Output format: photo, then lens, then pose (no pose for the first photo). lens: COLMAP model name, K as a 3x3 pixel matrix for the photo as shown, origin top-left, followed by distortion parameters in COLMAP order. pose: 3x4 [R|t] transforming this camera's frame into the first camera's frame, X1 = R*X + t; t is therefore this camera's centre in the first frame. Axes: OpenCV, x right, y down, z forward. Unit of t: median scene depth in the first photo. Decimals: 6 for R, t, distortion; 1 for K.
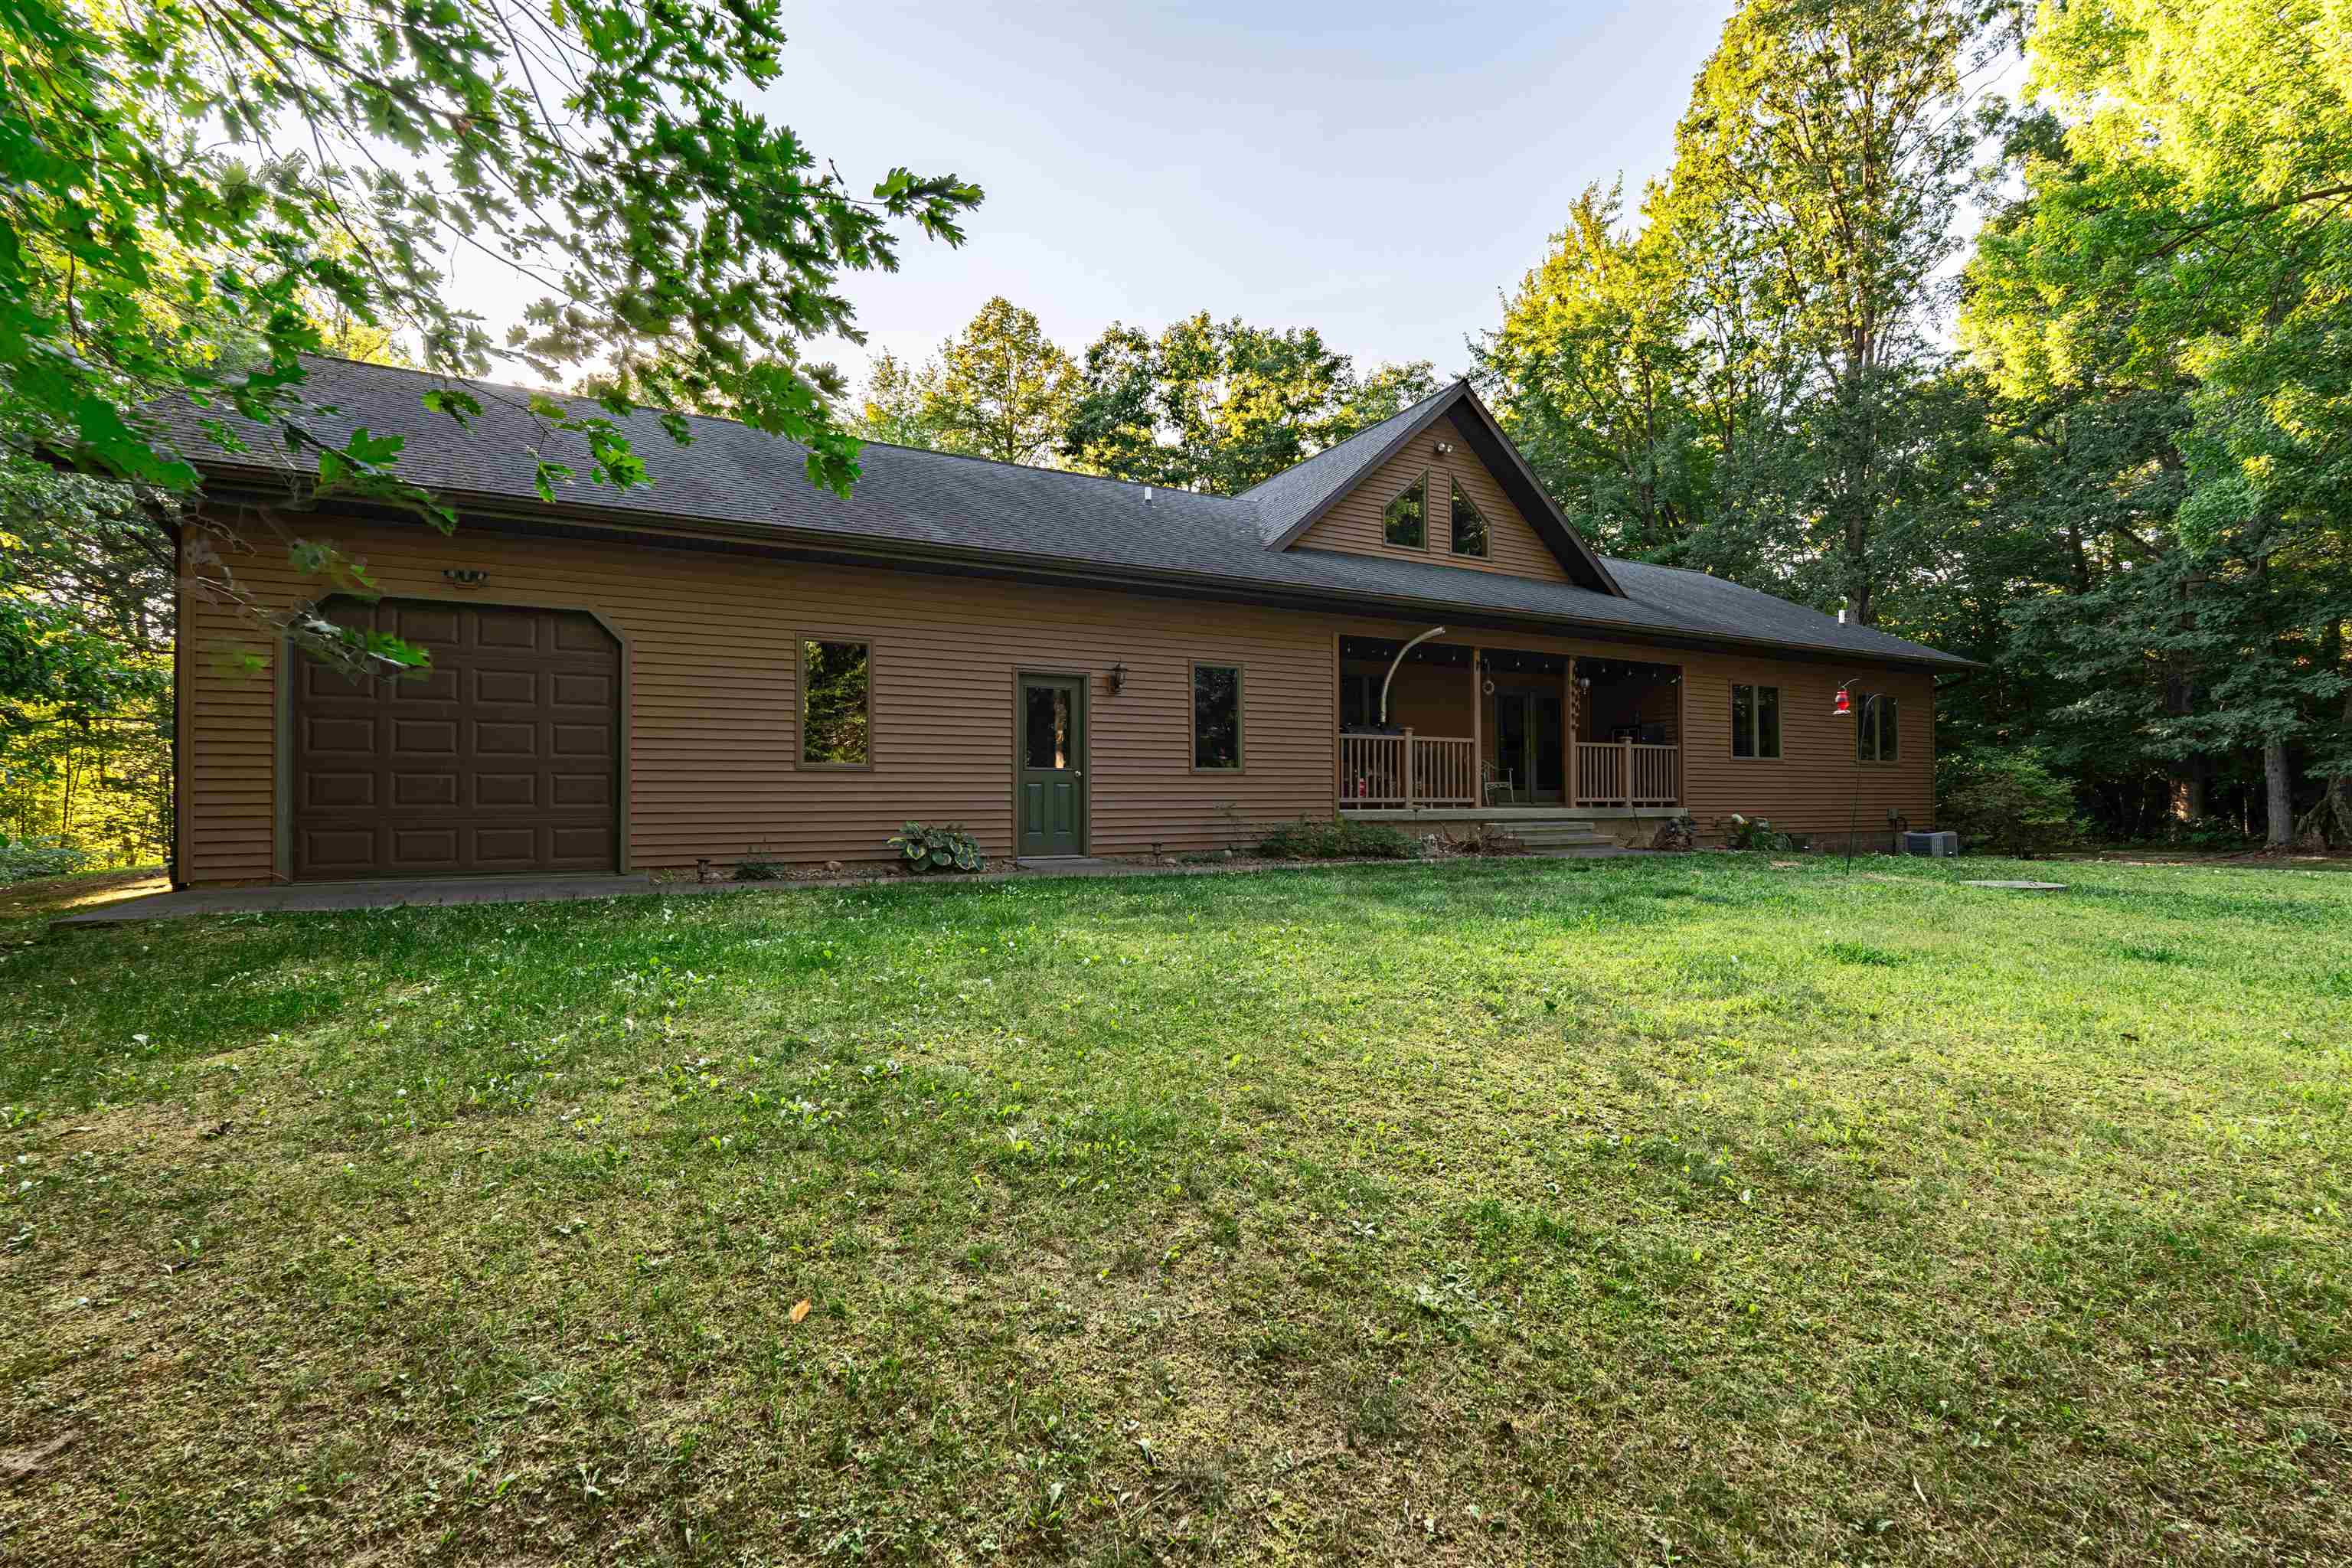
lens RADIAL K [[1030.1, 0, 1166.1], [0, 1030.1, 786.1], [0, 0, 1]] dist [-0.006971, 0.002175]
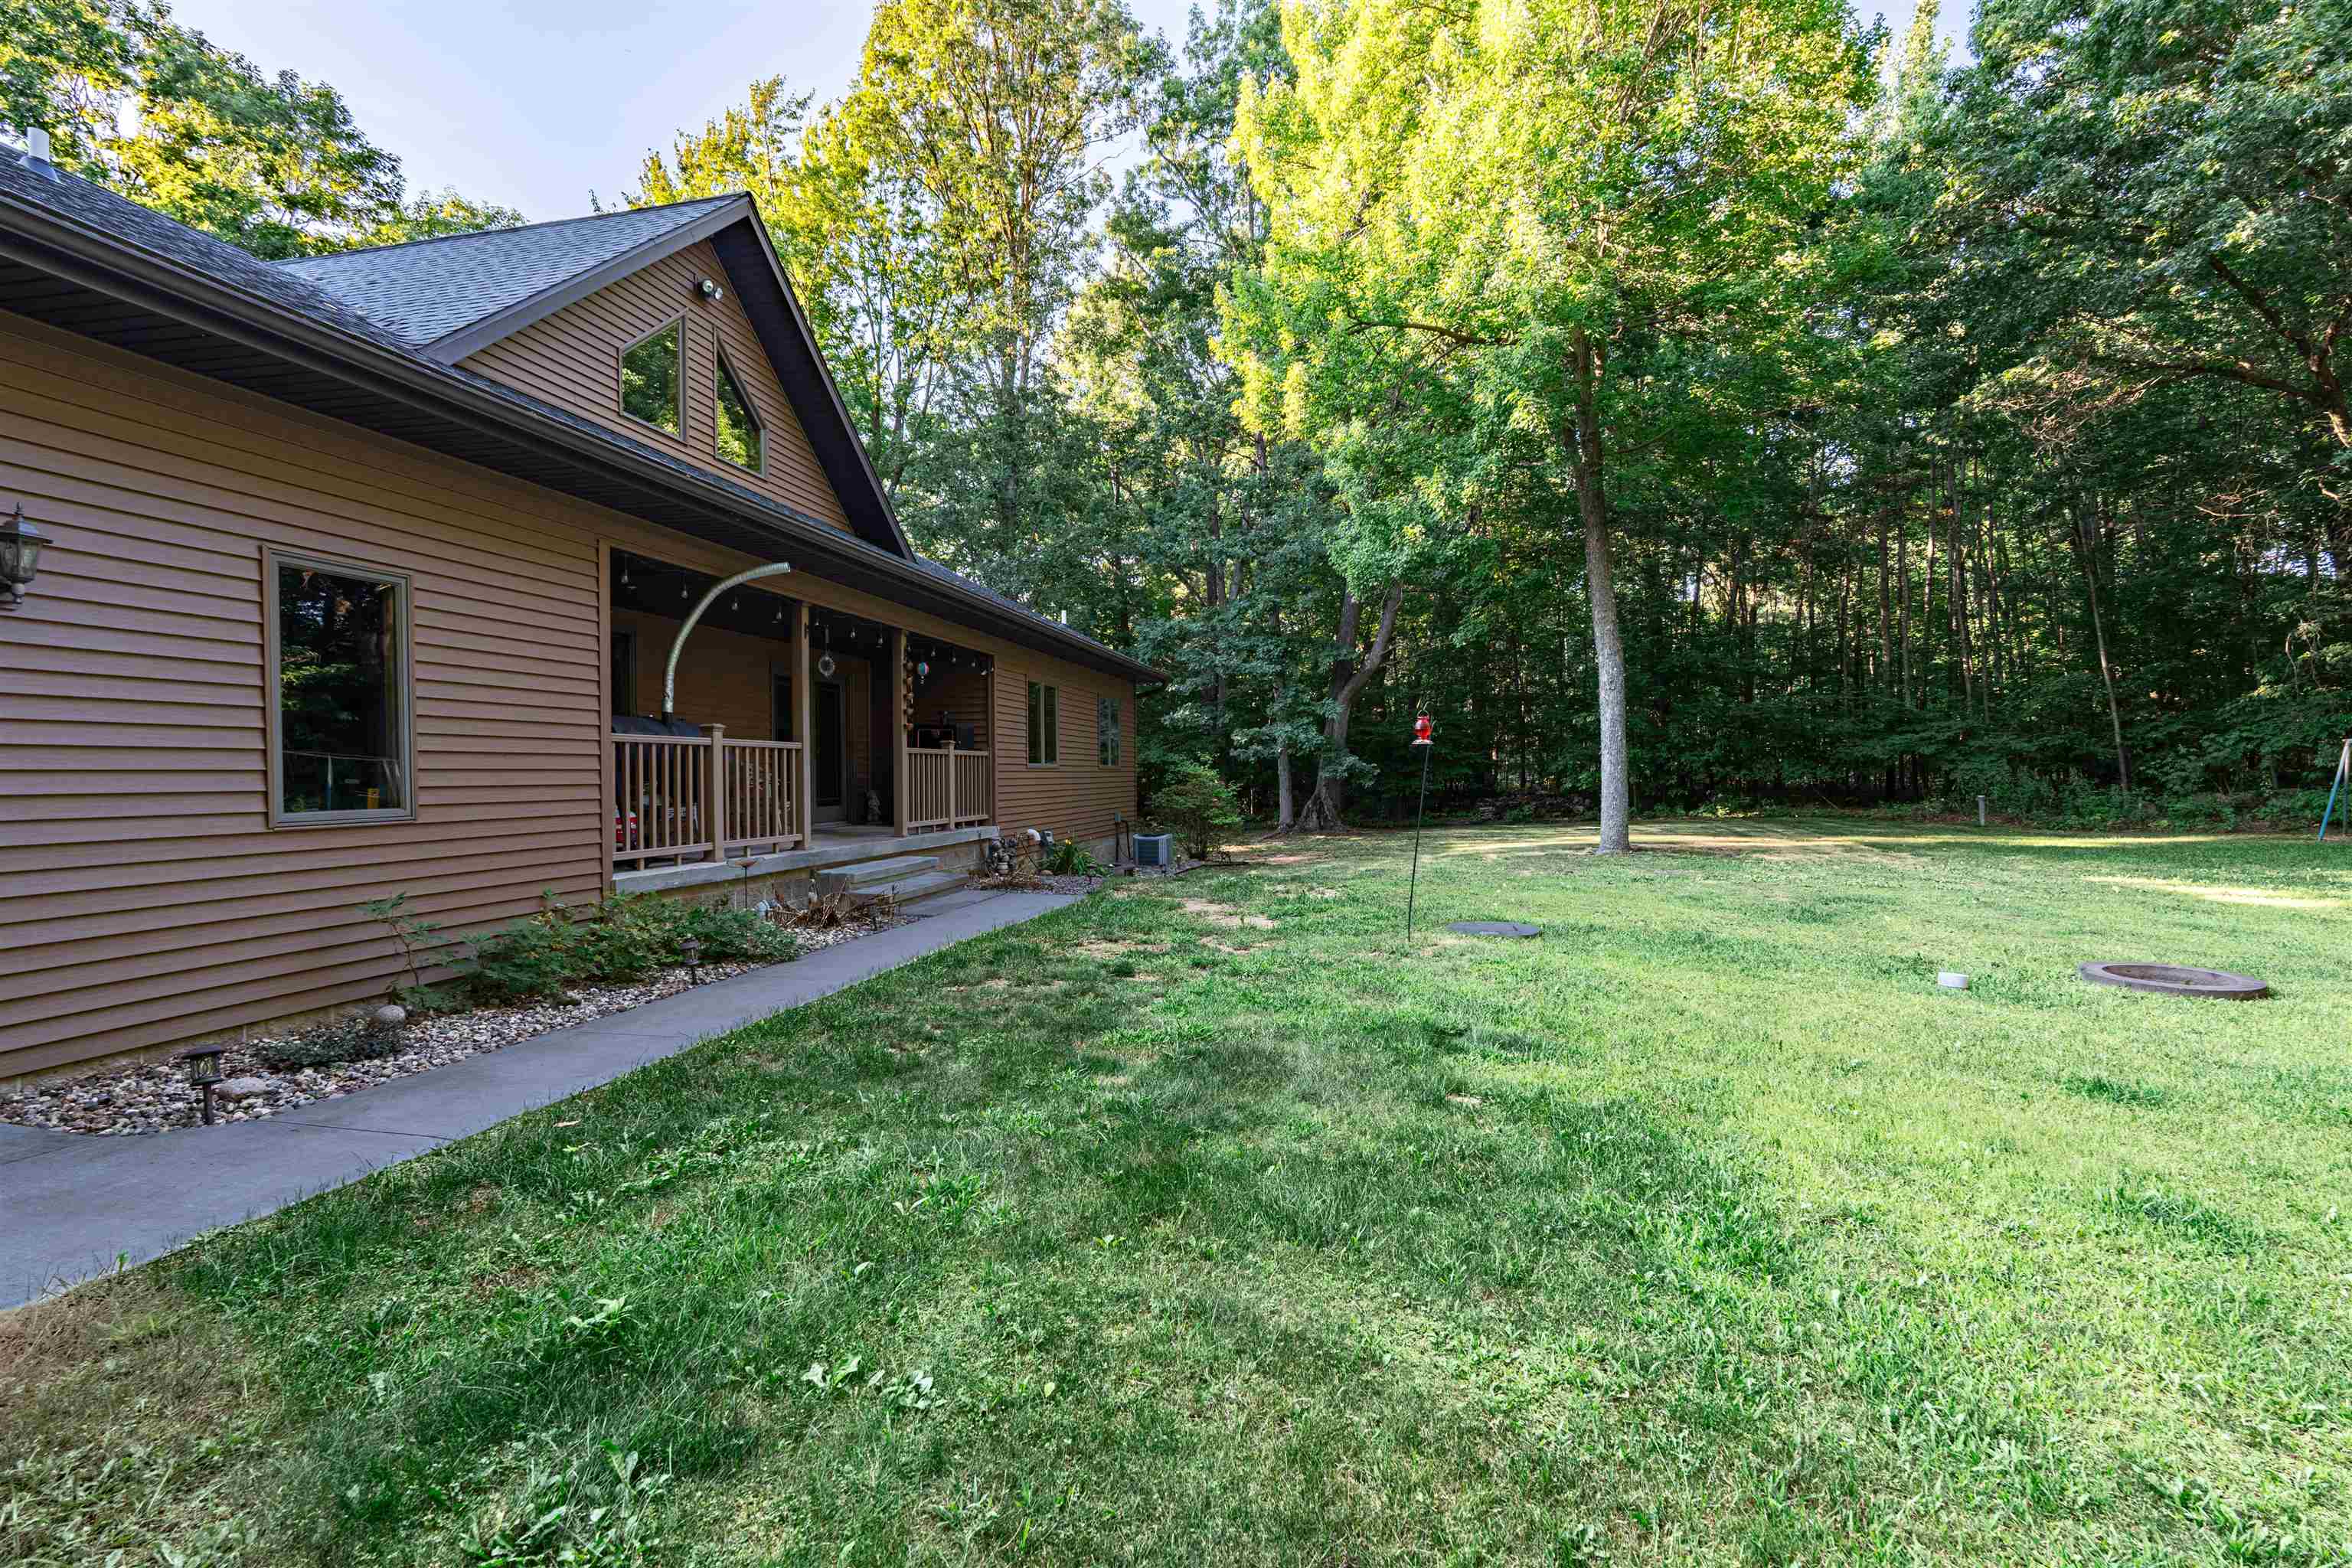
lens RADIAL K [[1030.1, 0, 1176.7], [0, 1030.1, 782.2], [0, 0, 1]] dist [-0.006971, 0.002175]
pose [[0.639319, -0.010157, 0.768875, -0.042444], [-0.004647, 0.999843, 0.017072, -0.028232], [-0.768928, -0.014488, 0.639172, 0.339761]]
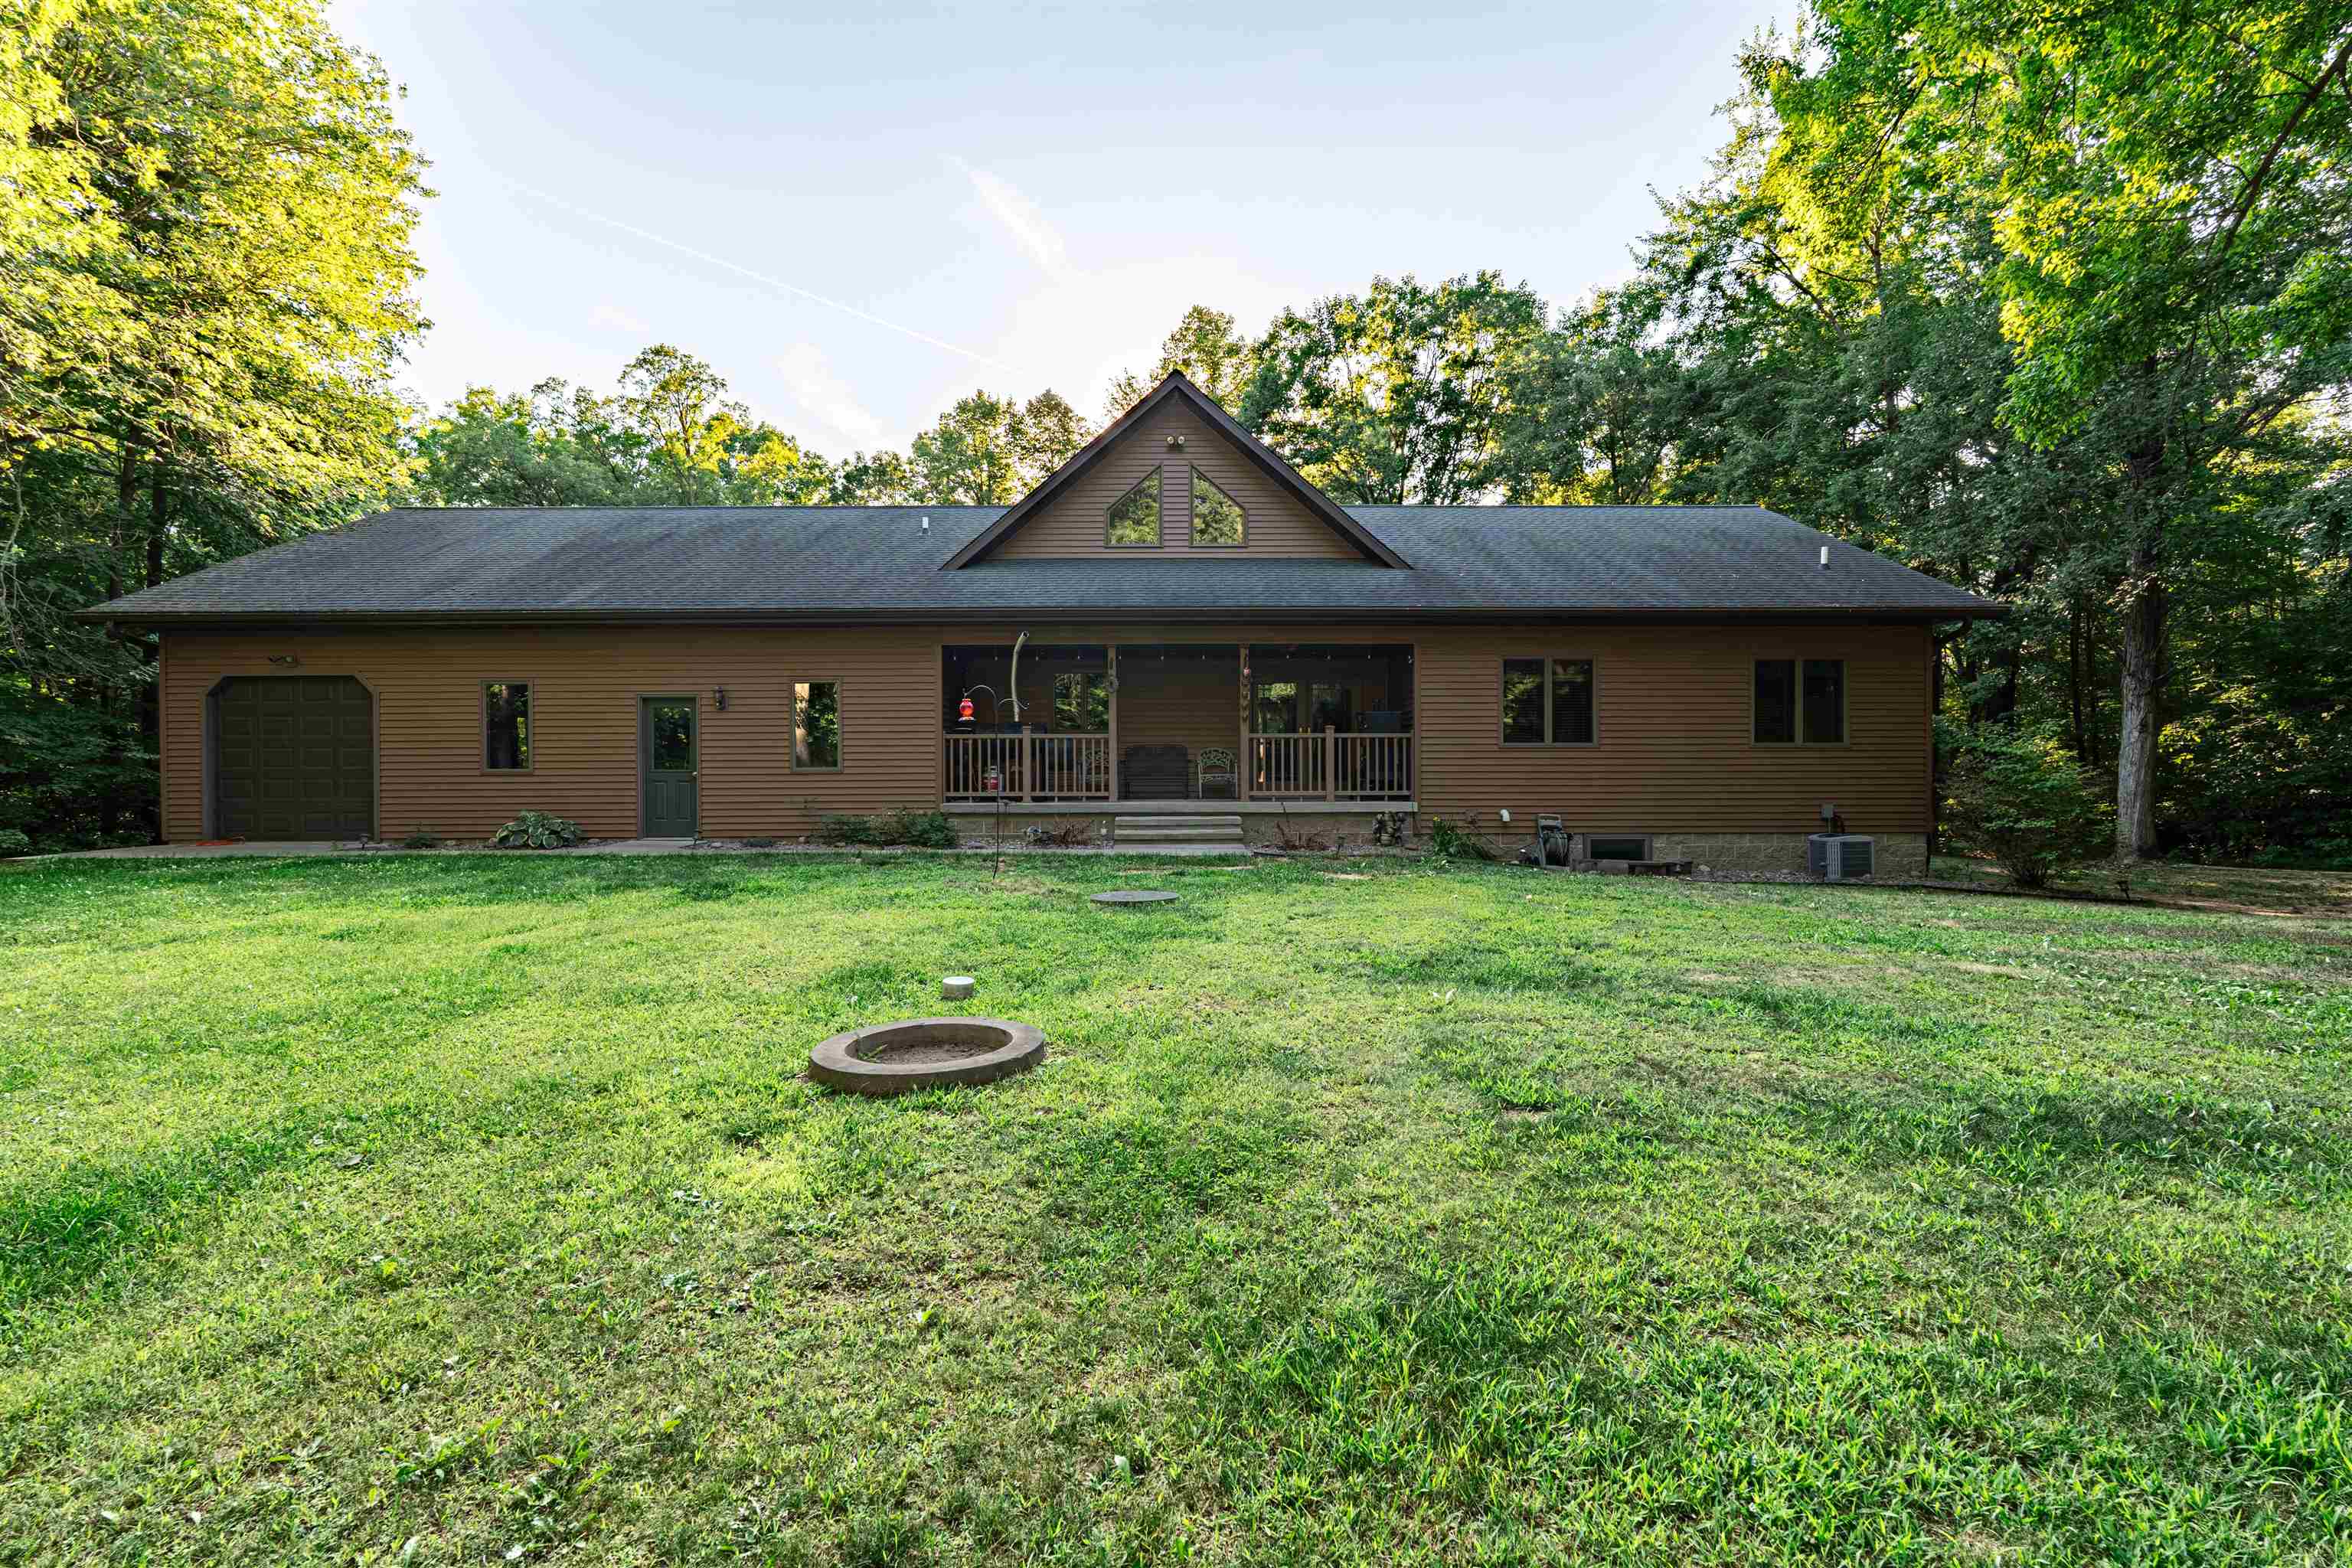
lens RADIAL K [[1030.1, 0, 1172.6], [0, 1030.1, 790.1], [0, 0, 1]] dist [-0.006971, 0.002175]
pose [[0.883827, 0.006302, -0.467771, 0.708487], [0.007158, 0.999610, 0.026992, -0.014870], [0.467759, -0.027204, 0.883437, 0.097201]]
